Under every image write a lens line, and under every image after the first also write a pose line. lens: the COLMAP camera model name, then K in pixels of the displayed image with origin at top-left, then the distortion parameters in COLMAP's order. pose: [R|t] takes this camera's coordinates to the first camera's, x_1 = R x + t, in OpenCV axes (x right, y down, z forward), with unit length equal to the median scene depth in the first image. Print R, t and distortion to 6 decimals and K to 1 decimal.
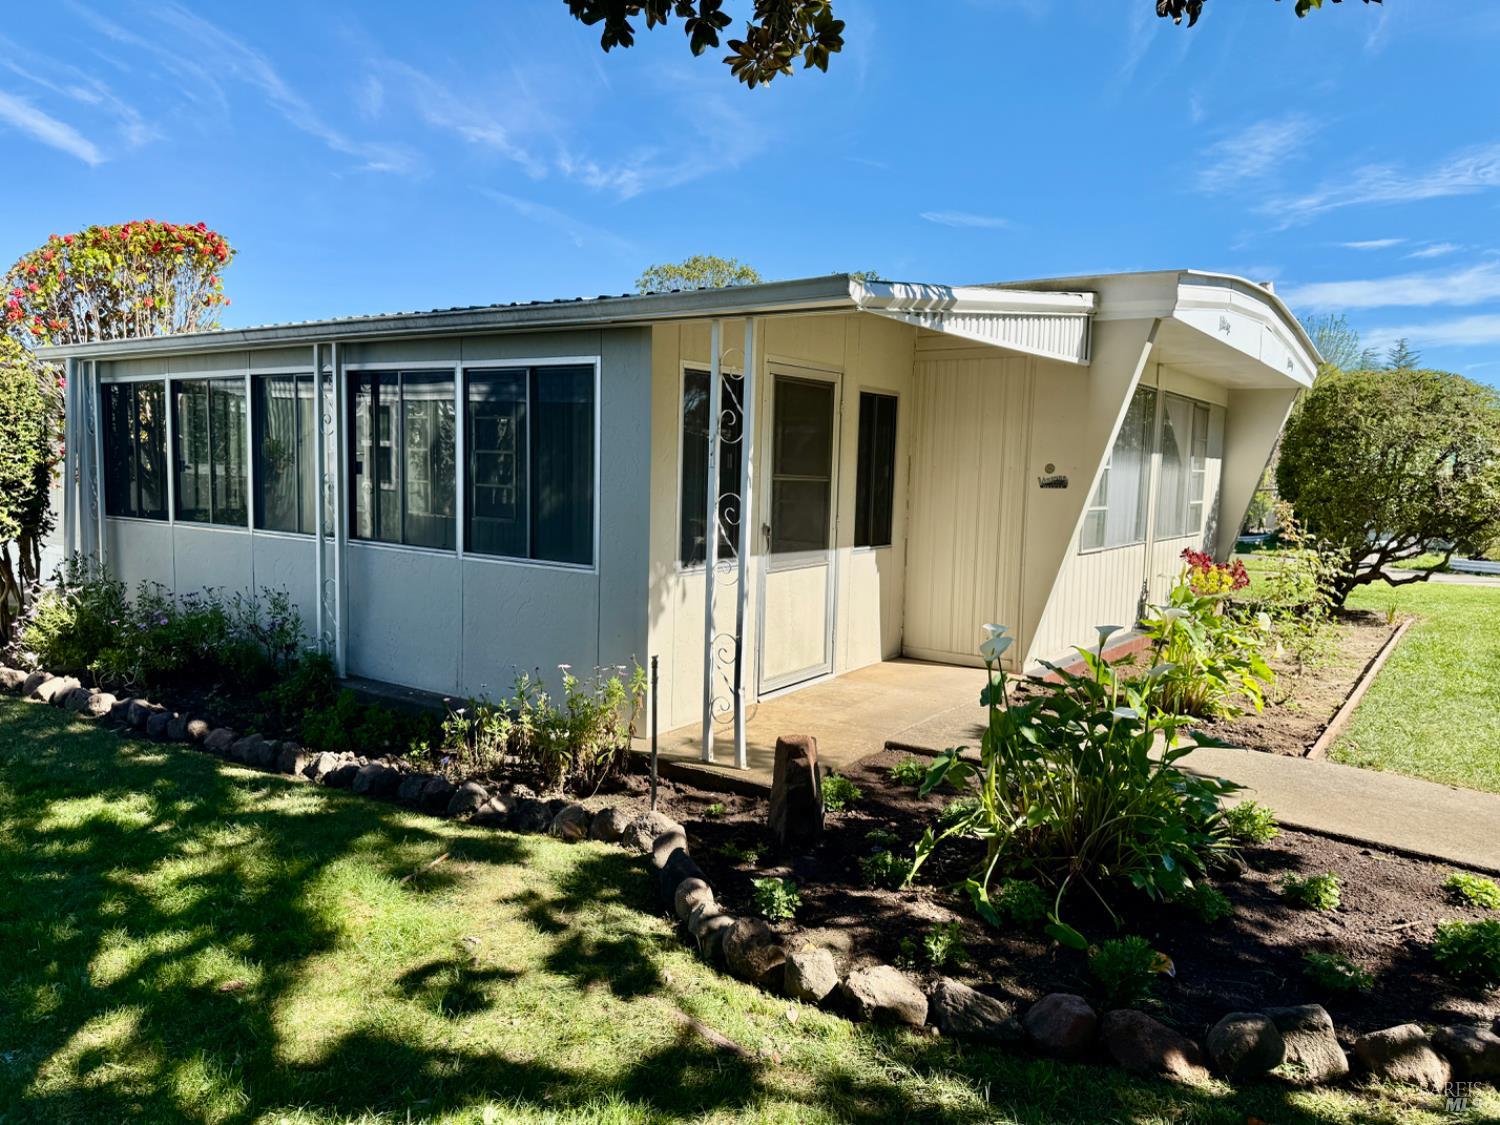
lens RADIAL K [[1081.6, 0, 770.8], [0, 1081.6, 564.5], [0, 0, 1]] dist [0.073065, -0.081189]
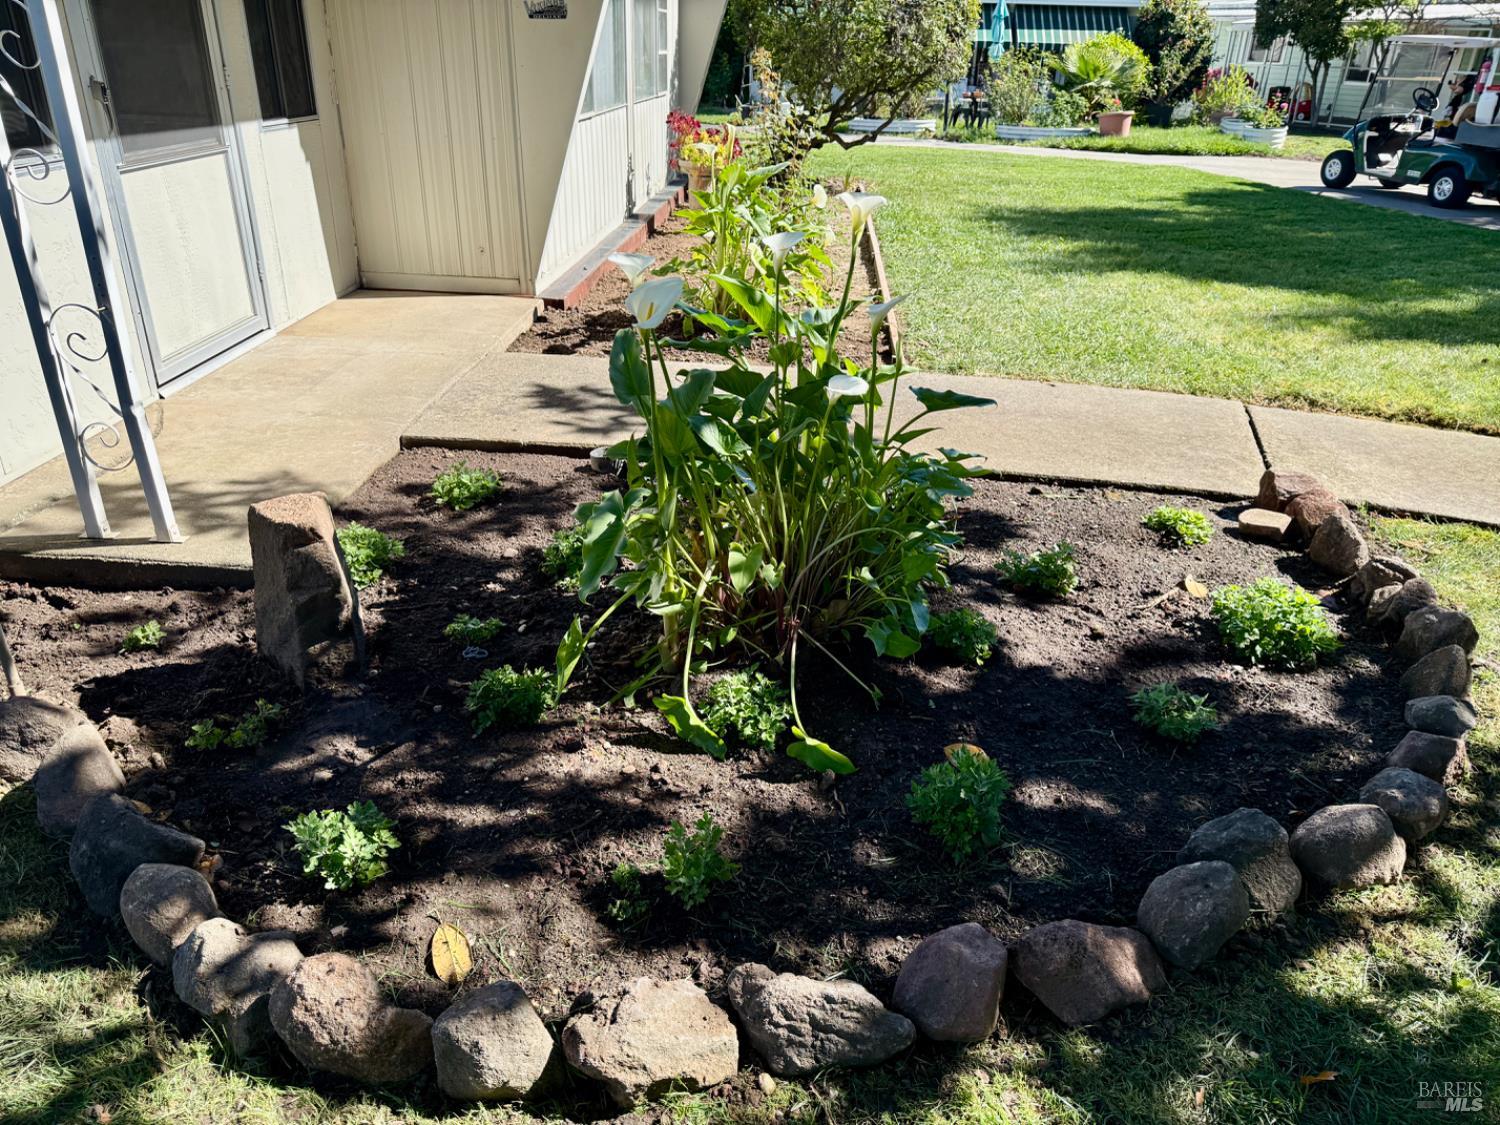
lens RADIAL K [[1051.3, 0, 745.9], [0, 1051.3, 565.7], [0, 0, 1]] dist [0.042851, -0.043188]
pose [[0.865933, -0.224904, 0.446742, -0.016612], [0.043344, 0.923582, 0.380944, -0.000042], [-0.498279, -0.310508, 0.809508, 0.357733]]
